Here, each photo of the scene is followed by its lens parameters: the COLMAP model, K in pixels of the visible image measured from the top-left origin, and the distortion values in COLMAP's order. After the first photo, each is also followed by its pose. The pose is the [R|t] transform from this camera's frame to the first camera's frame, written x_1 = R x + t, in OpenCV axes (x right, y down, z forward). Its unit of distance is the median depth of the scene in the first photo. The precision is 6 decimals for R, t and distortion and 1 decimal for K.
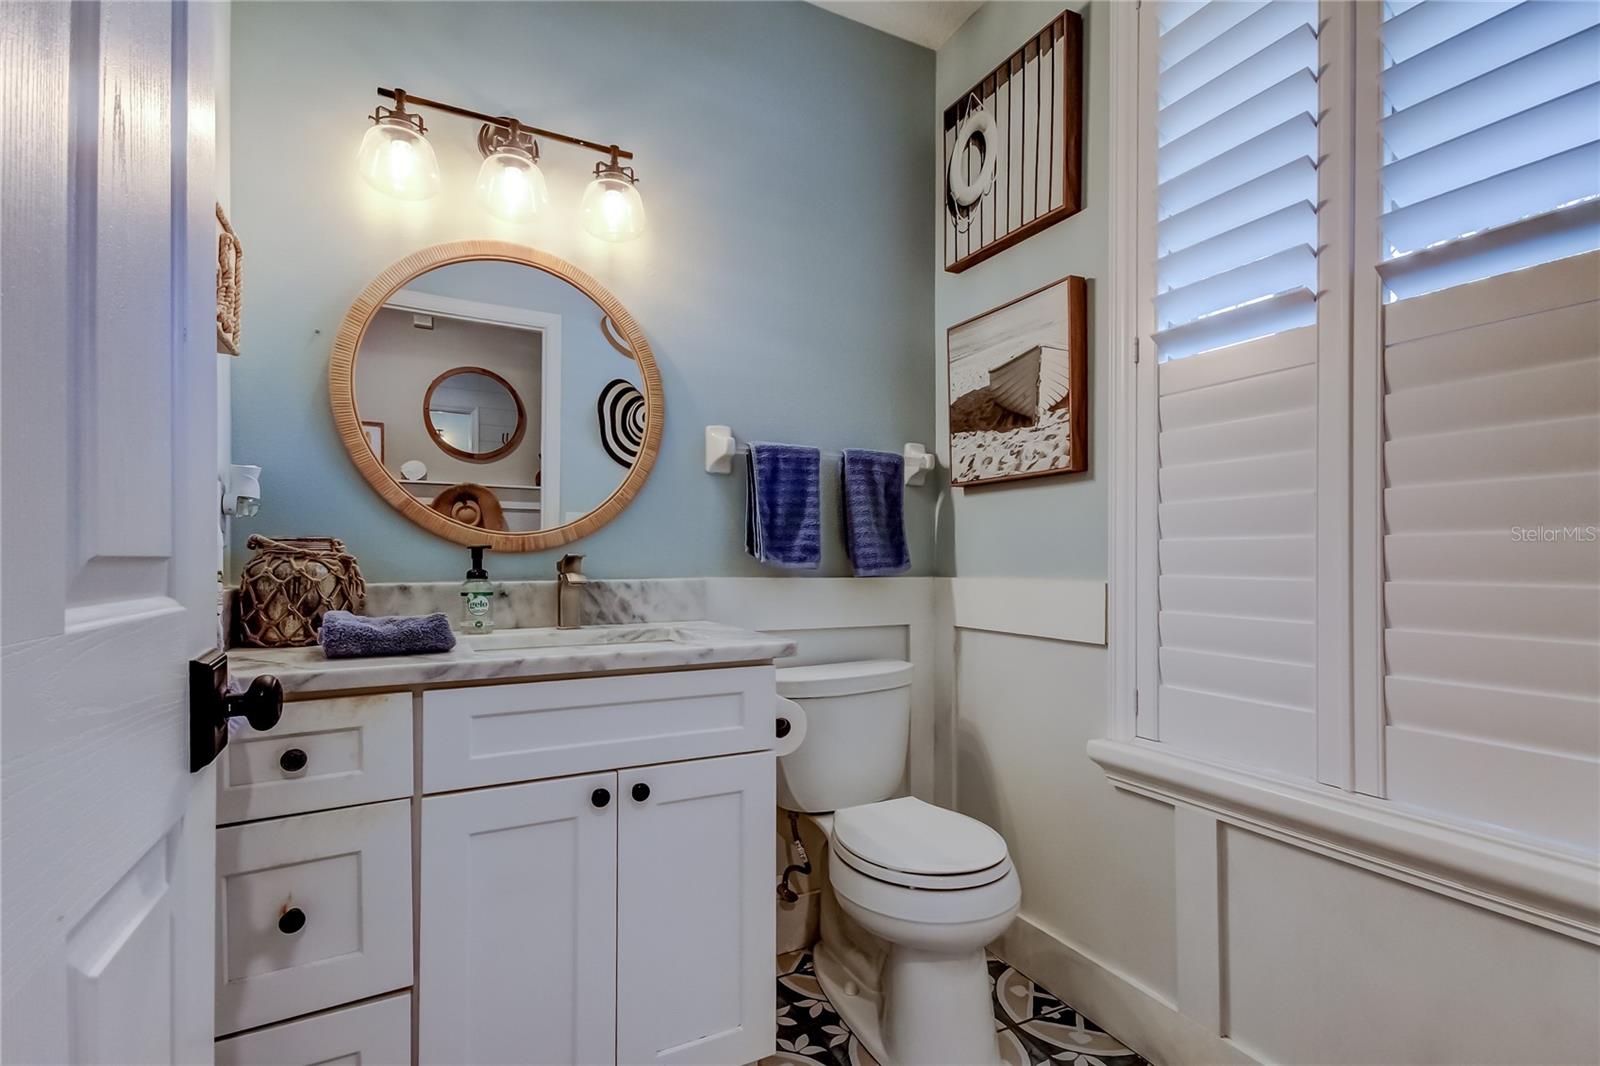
lens RADIAL K [[728.4, 0, 812.3], [0, 728.4, 550.5], [0, 0, 1]] dist [0.012016, -0.000723]
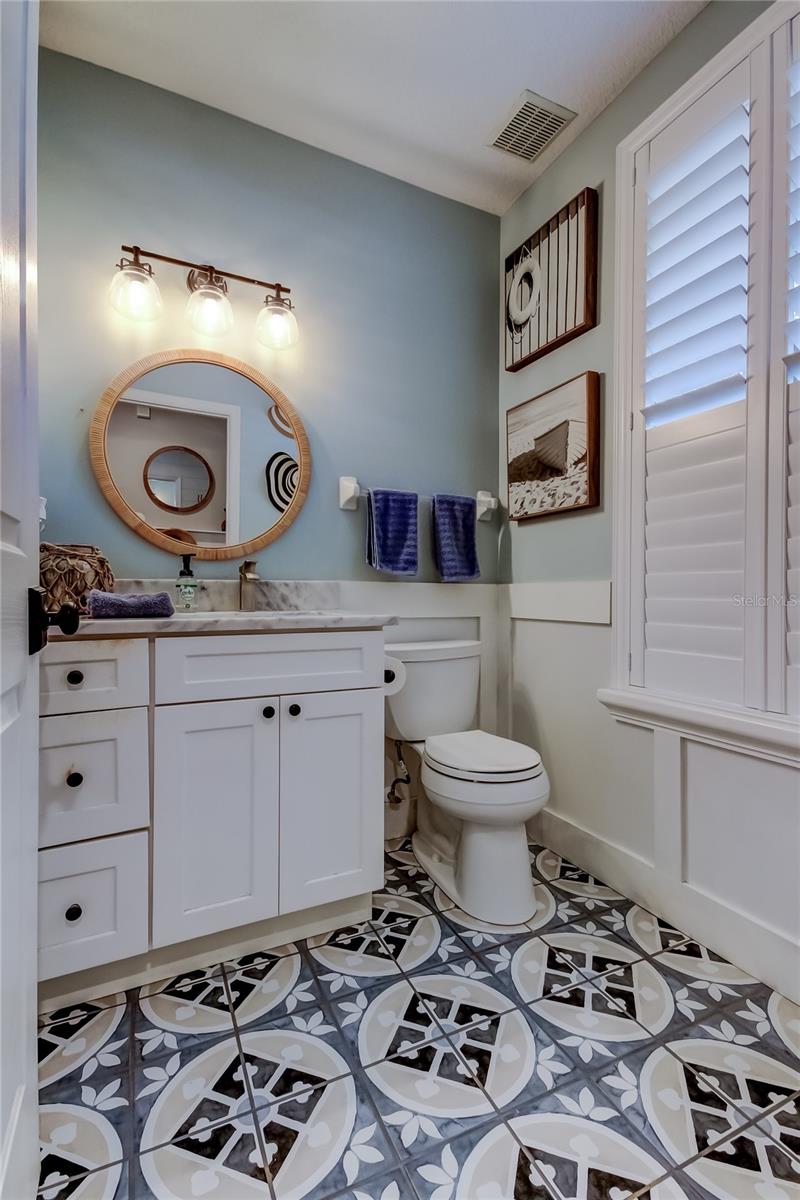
lens RADIAL K [[546.3, 0, 411.0], [0, 546.3, 602.4], [0, 0, 1]] dist [0.012016, -0.000723]
pose [[0.999721, 0.004871, -0.023100, 0.025690], [-0.004591, 0.999916, 0.012137, 0.072259], [0.023157, -0.012027, 0.999659, -0.105394]]
